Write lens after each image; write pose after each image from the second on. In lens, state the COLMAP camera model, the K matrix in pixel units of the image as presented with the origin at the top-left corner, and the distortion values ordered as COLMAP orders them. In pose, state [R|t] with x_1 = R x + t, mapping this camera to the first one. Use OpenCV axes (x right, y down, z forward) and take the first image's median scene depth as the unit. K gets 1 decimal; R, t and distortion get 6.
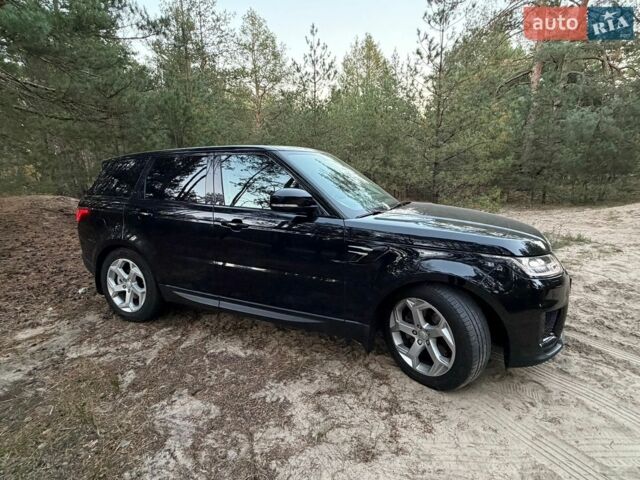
lens RADIAL K [[352.6, 0, 320.0], [0, 352.6, 243.4], [0, 0, 1]] dist [0.000373, 0.000283]
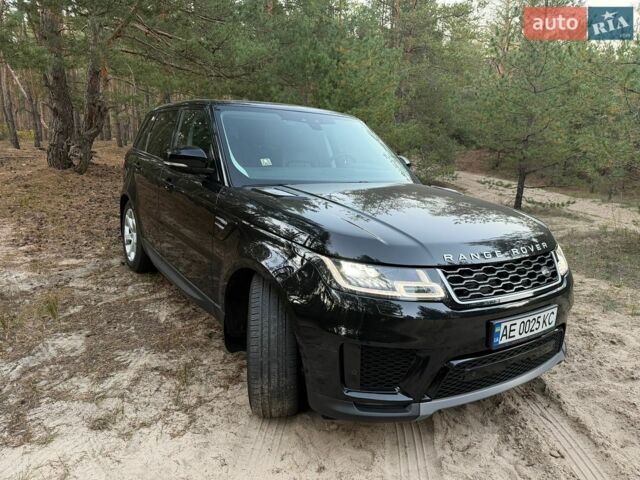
lens RADIAL K [[470.2, 0, 315.0], [0, 470.2, 236.6], [0, 0, 1]] dist [0.023303, -0.029884]
pose [[0.827561, 0.157136, -0.538935, 0.979972], [-0.158687, 0.986352, 0.043916, -0.035579], [0.538481, 0.049178, 0.841202, 0.178695]]
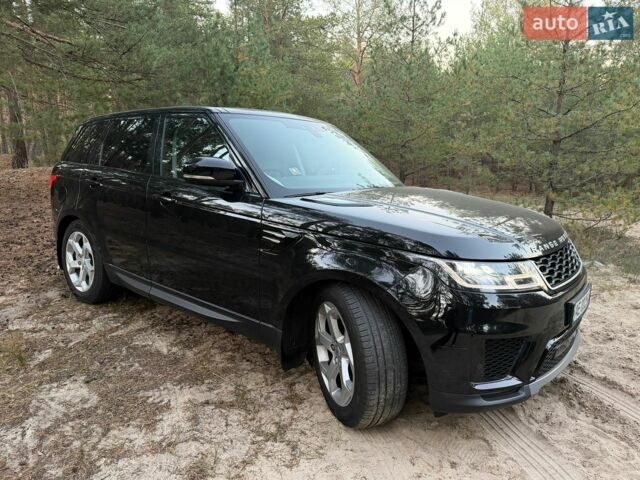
lens RADIAL K [[470.2, 0, 317.5], [0, 470.2, 240.6], [0, 0, 1]] dist [0.023303, -0.029884]
pose [[0.960250, 0.079936, -0.267452, 0.532412], [-0.082996, 0.996550, -0.000137, 0.022715], [0.266518, 0.022329, 0.963571, -0.010261]]
